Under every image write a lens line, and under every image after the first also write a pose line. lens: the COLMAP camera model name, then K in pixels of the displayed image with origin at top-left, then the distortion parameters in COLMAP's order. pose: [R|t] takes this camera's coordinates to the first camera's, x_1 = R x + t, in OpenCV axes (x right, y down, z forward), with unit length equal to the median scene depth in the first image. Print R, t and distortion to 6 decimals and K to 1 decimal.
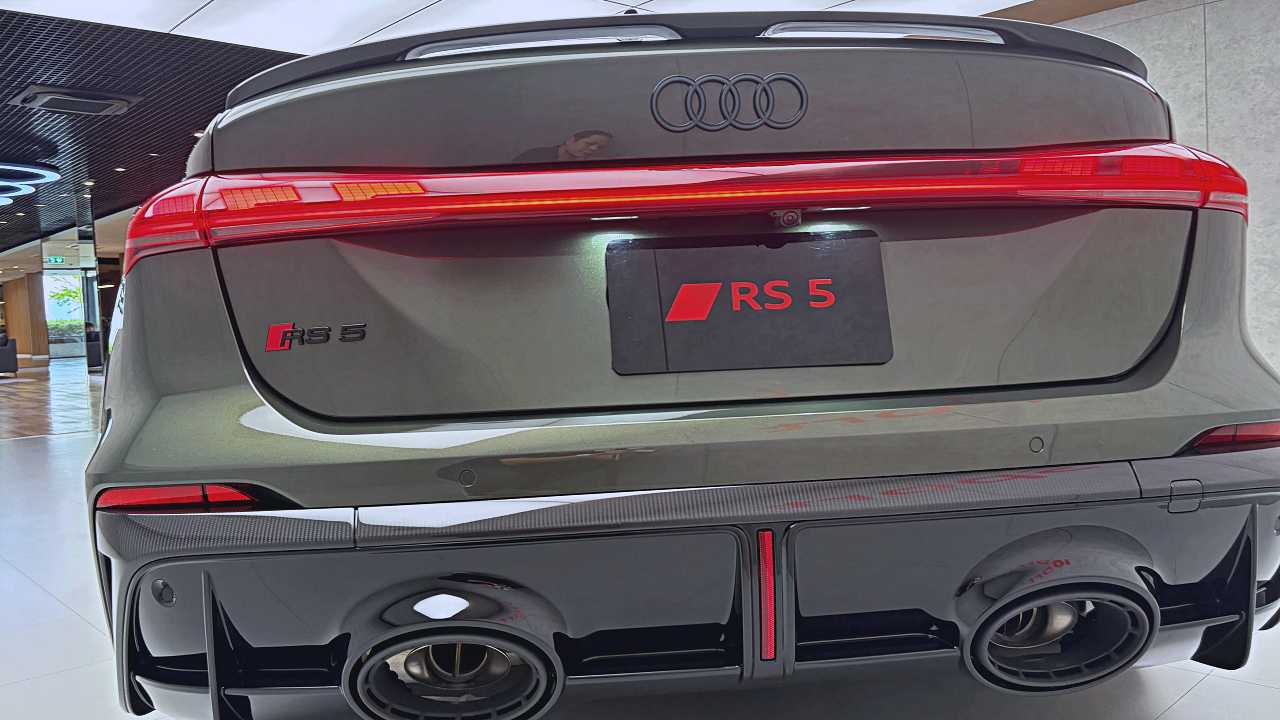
lens RADIAL K [[953.6, 0, 640.0], [0, 953.6, 360.0], [0, 0, 1]] dist [0.125855, -0.154968]
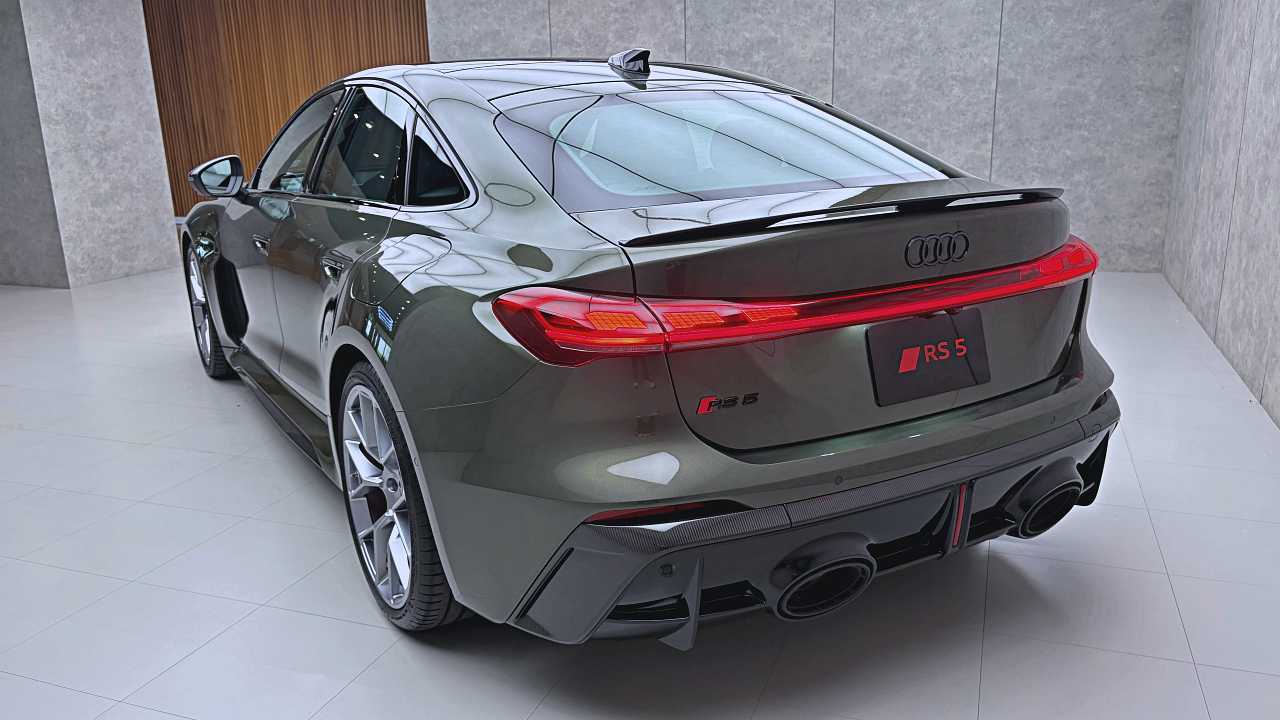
lens RADIAL K [[953.6, 0, 640.0], [0, 953.6, 360.0], [0, 0, 1]] dist [0.125855, -0.154968]
pose [[0.878780, -0.101696, 0.466266, -1.206742], [-0.004384, 0.975270, 0.220975, -0.449494], [-0.477207, -0.196233, 0.856602, -0.284494]]
